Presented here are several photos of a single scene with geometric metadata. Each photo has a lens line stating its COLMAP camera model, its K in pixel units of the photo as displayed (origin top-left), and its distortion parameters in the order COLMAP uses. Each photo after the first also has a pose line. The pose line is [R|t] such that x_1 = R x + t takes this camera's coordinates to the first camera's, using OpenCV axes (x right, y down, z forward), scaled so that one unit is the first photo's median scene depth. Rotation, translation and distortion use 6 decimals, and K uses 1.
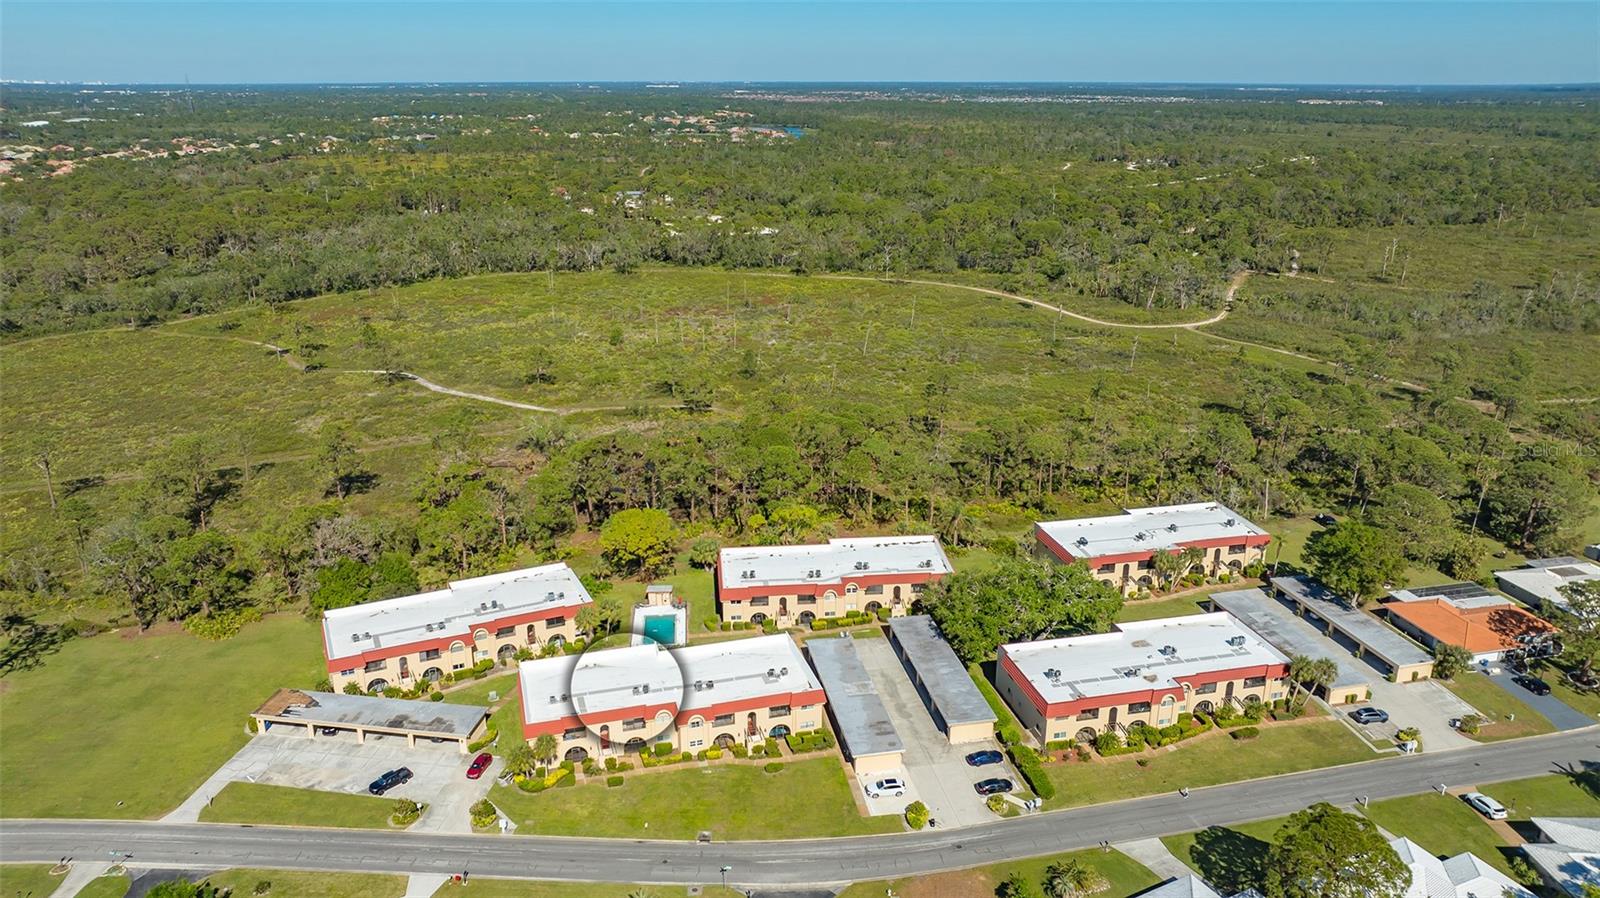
lens RADIAL K [[1127.5, 0, 800.0], [0, 1127.5, 449.0], [0, 0, 1]] dist [-0.005703, -0.003181]
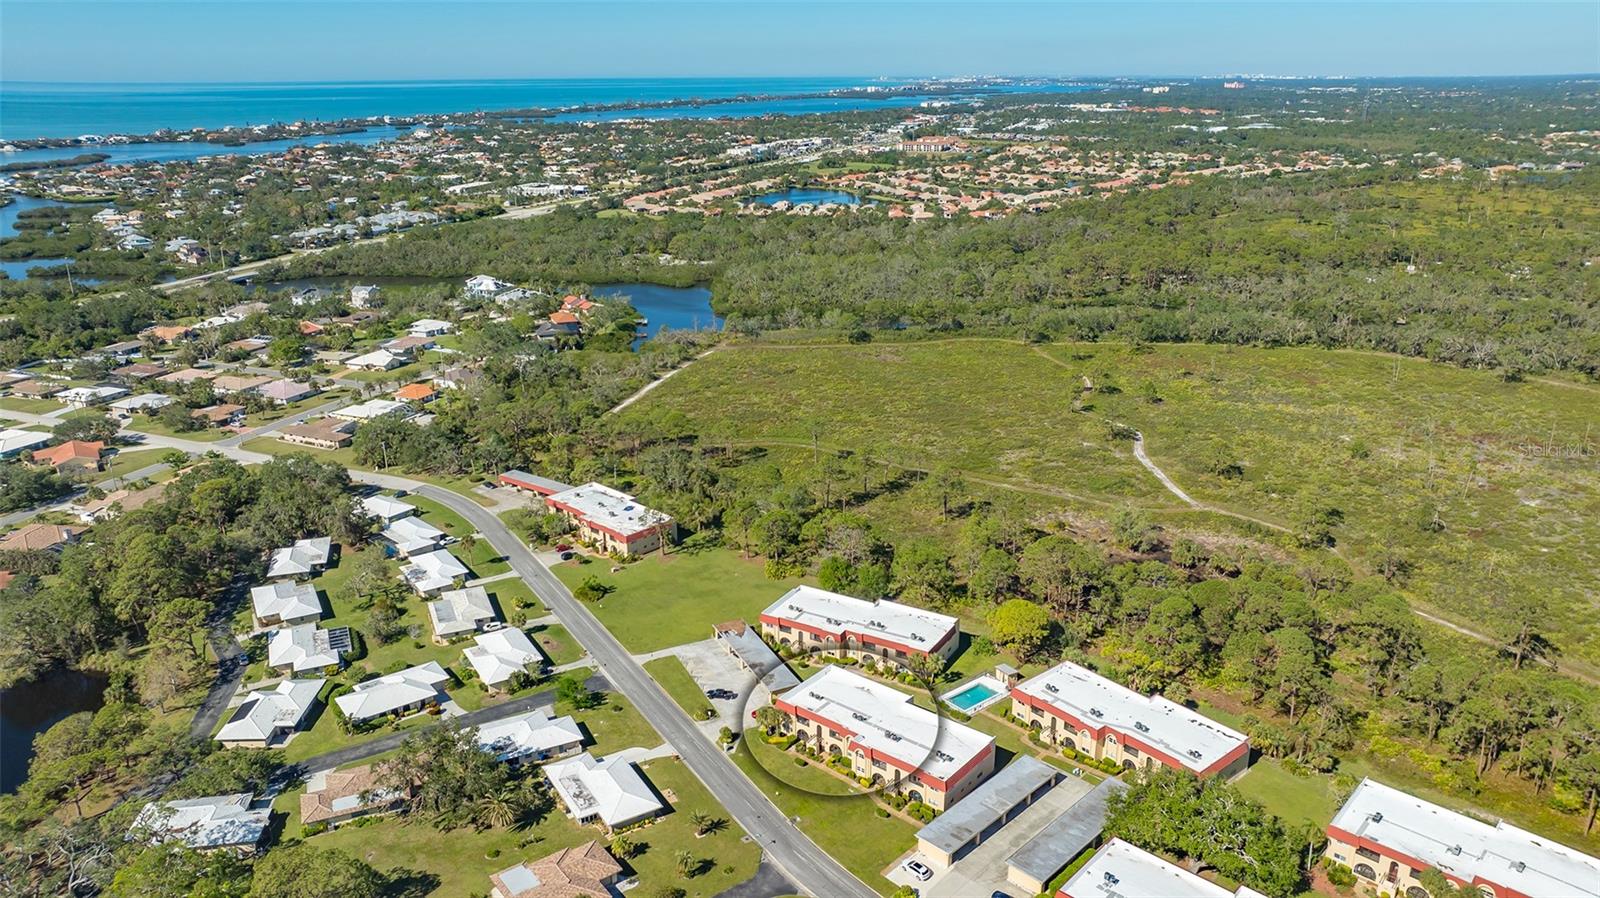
lens RADIAL K [[1122.8, 0, 800.0], [0, 1122.8, 449.0], [0, 0, 1]] dist [-0.017315, -0.000476]
pose [[0.555966, 0.260991, -0.789168, 0.700870], [-0.252226, 0.957631, 0.139012, -0.234265], [0.792013, 0.121763, 0.598239, 0.073260]]
